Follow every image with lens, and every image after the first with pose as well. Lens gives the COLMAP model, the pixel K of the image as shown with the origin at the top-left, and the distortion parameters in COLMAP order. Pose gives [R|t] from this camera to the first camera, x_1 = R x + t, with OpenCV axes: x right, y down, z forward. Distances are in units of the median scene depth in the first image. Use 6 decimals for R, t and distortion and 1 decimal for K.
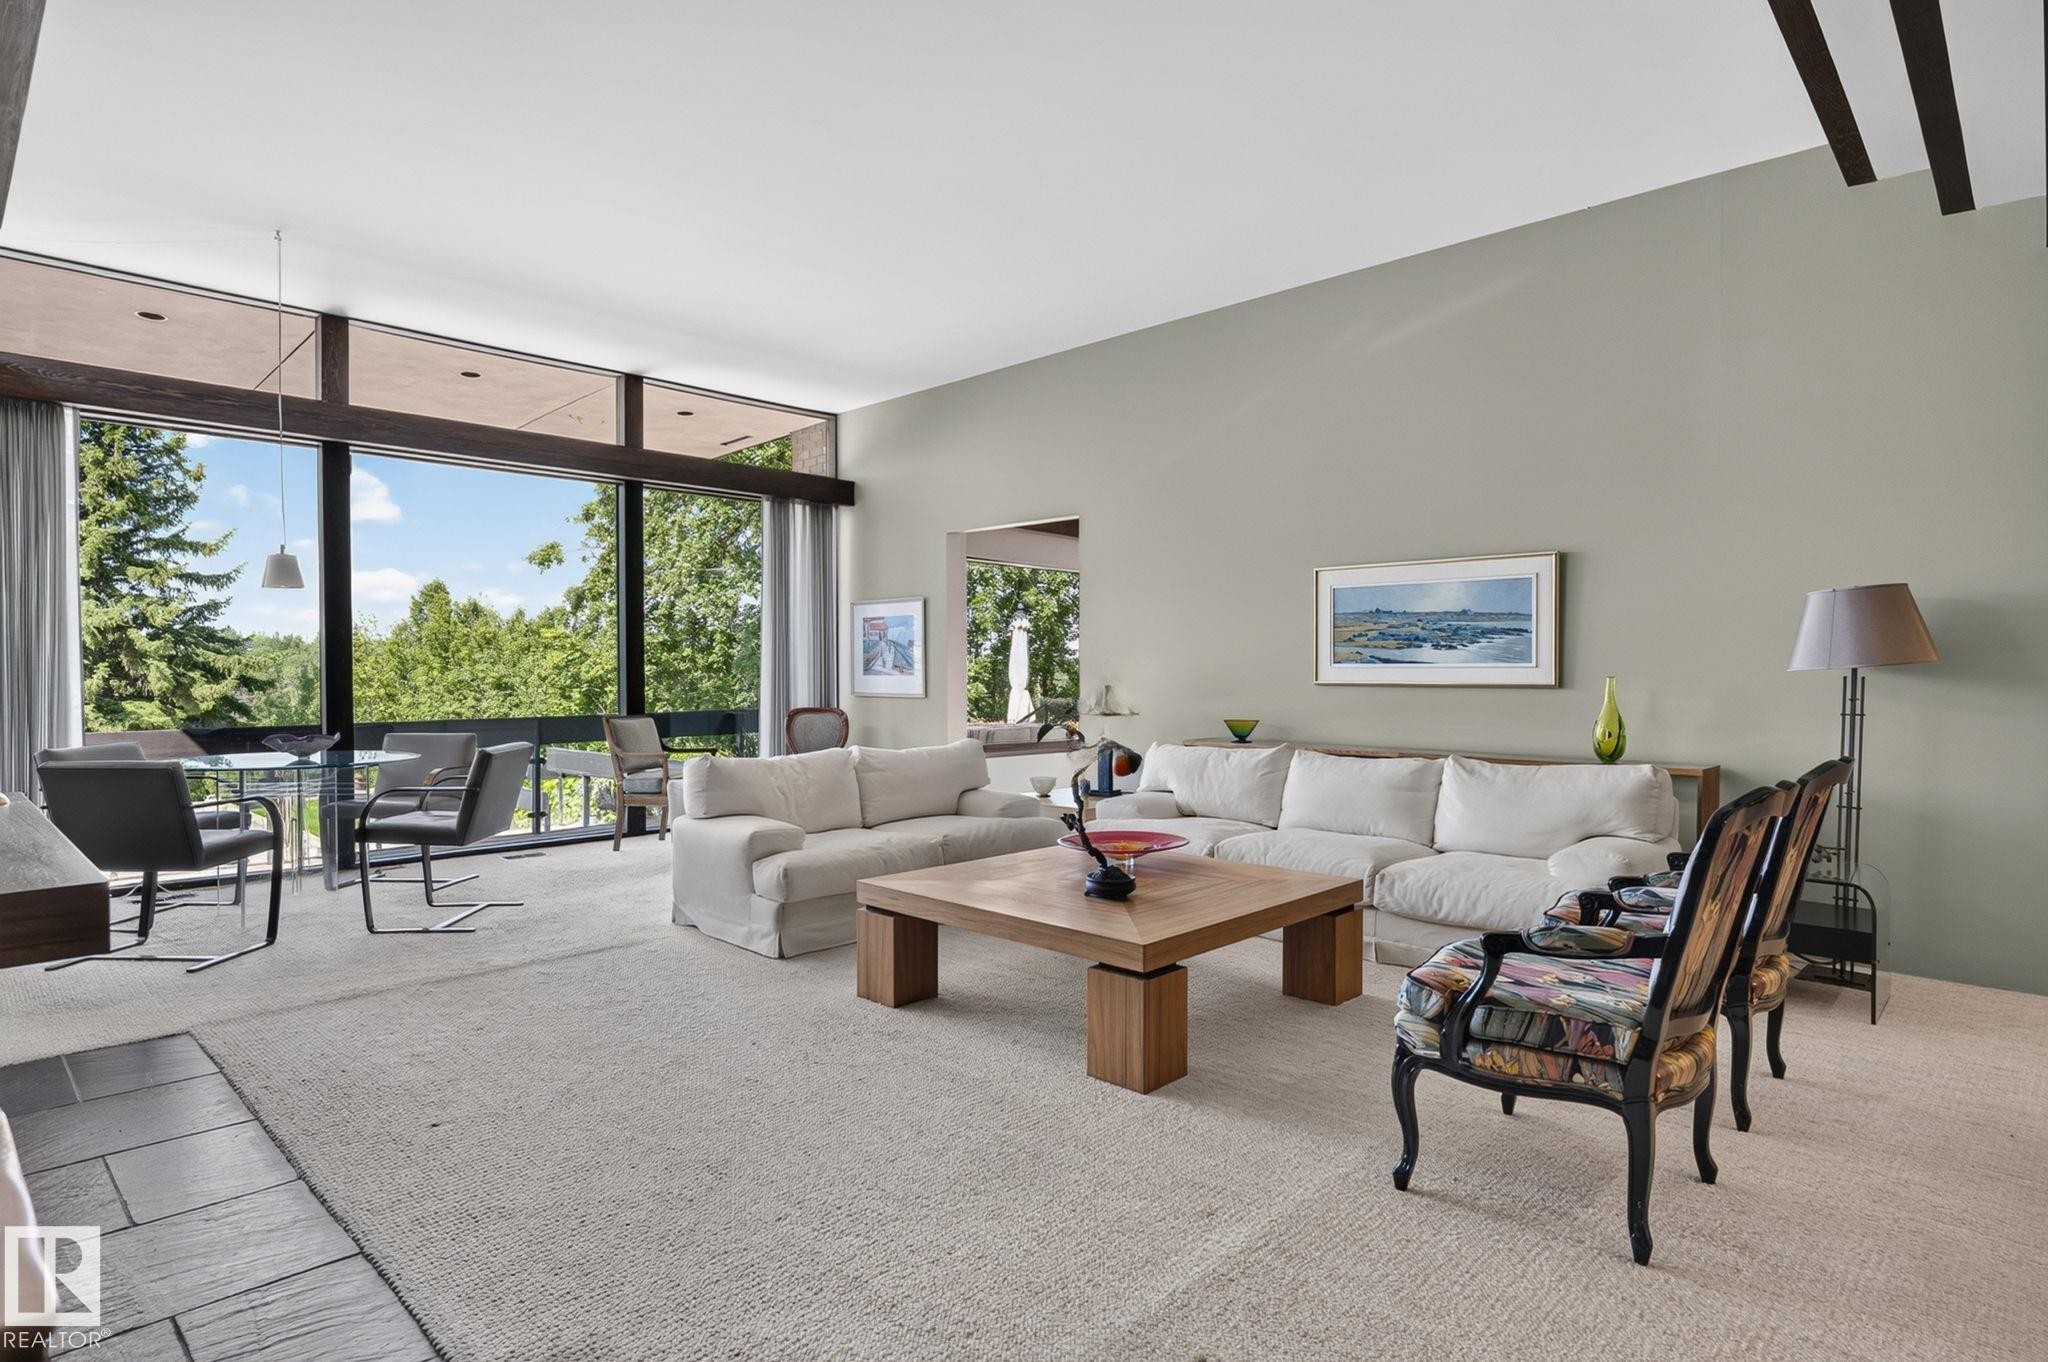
lens RADIAL K [[1054.9, 0, 1025.8], [0, 1054.9, 688.1], [0, 0, 1]] dist [0.000088, -0.000485]
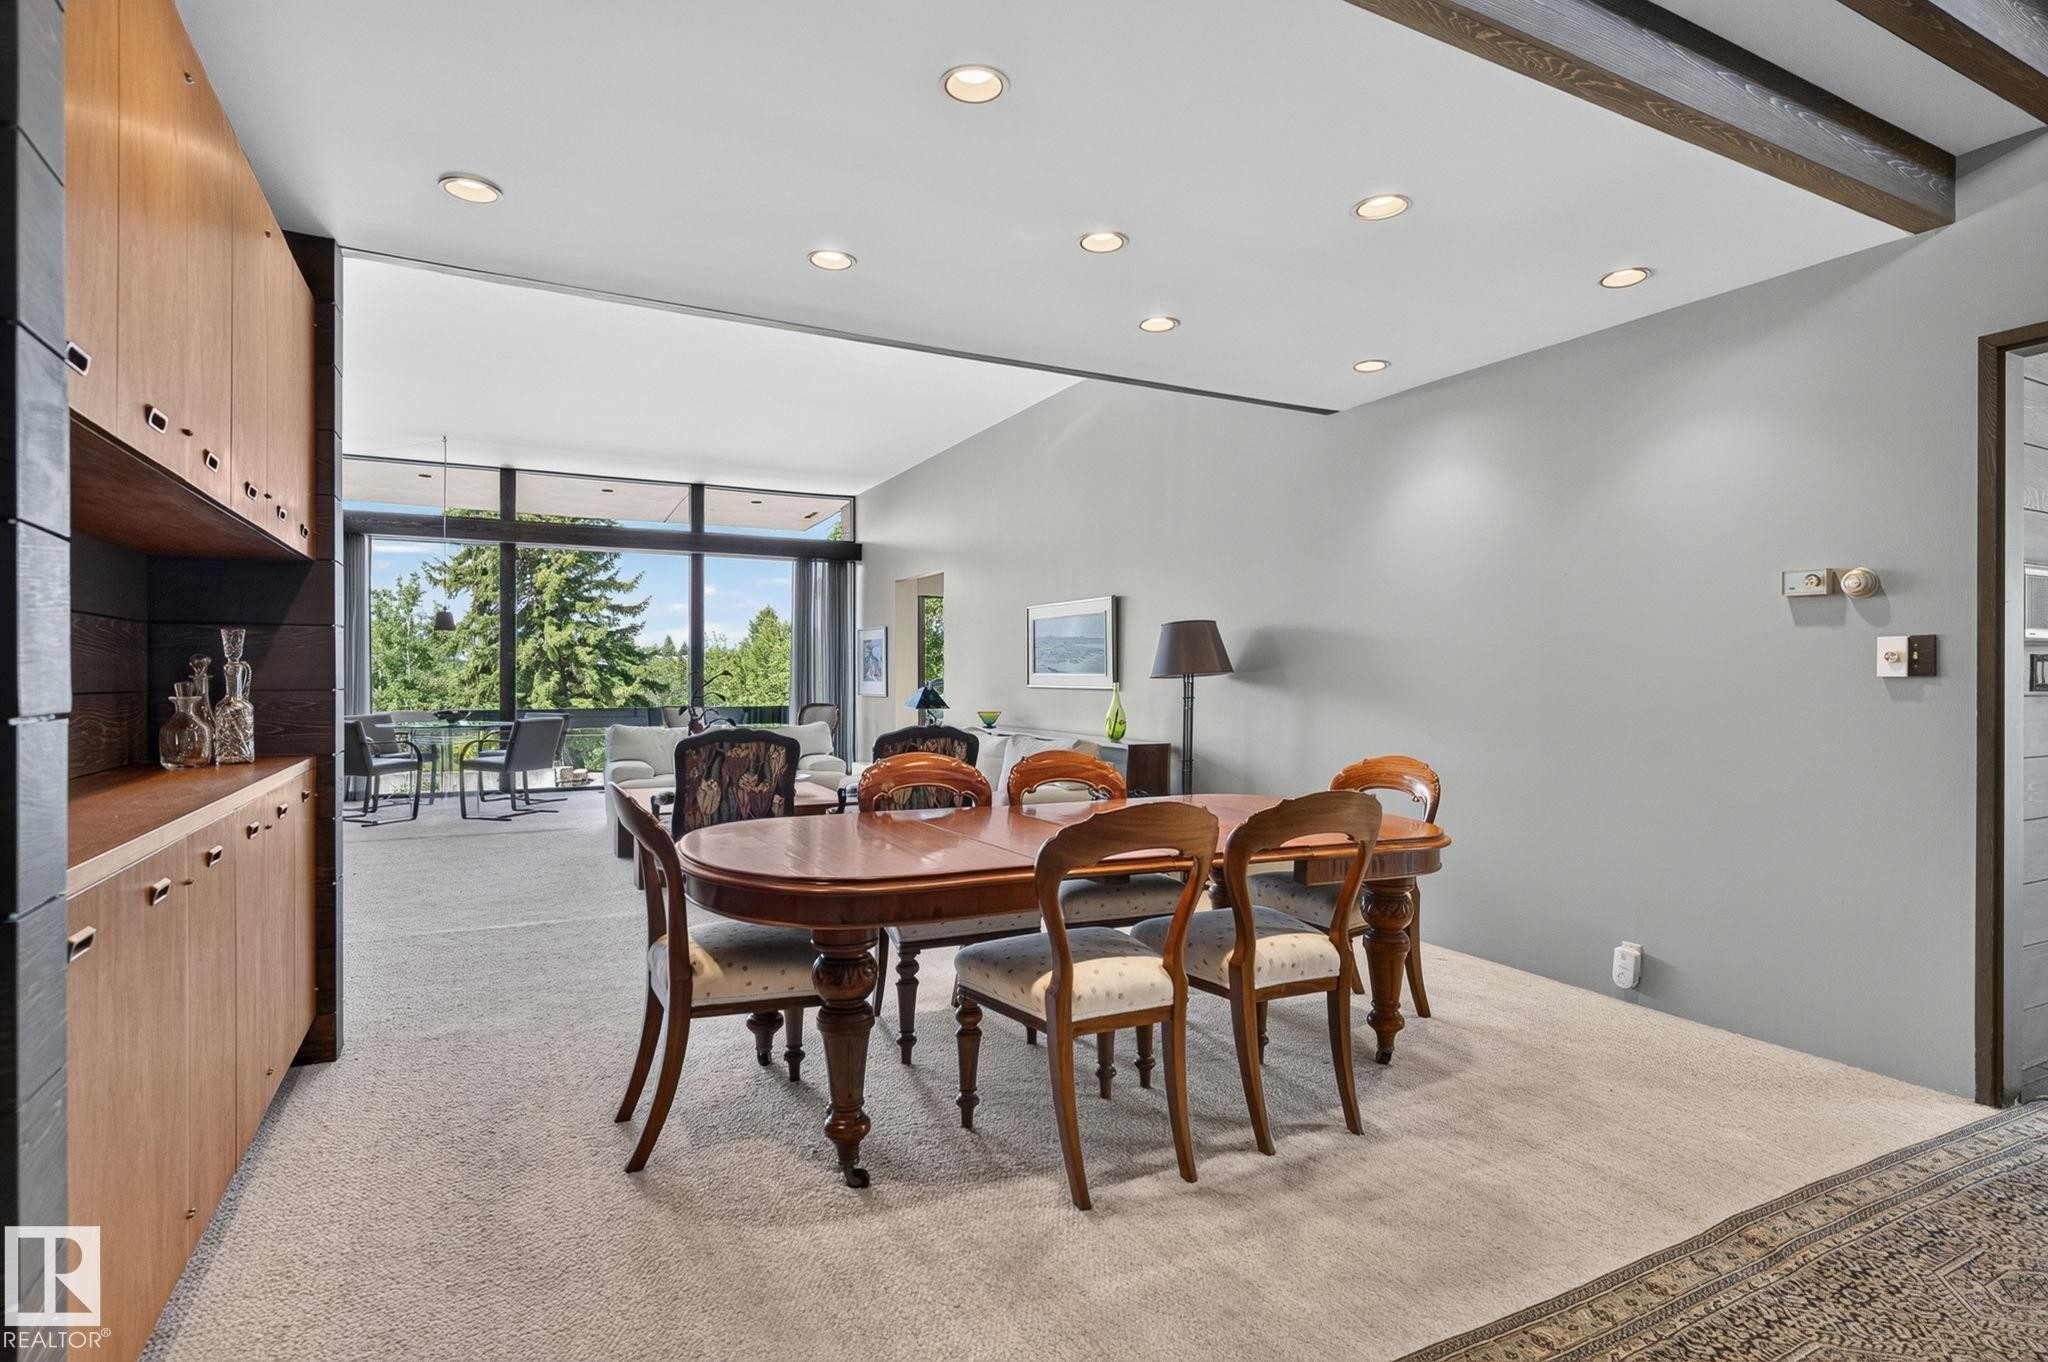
lens RADIAL K [[1008.1, 0, 1028.1], [0, 1008.1, 677.7], [0, 0, 1]] dist [0.027406, 0.000125]
pose [[0.942238, 0.003873, -0.334921, 0.161991], [-0.009922, 0.999817, -0.016353, 0.001141], [0.334796, 0.018731, 0.942104, -0.062090]]
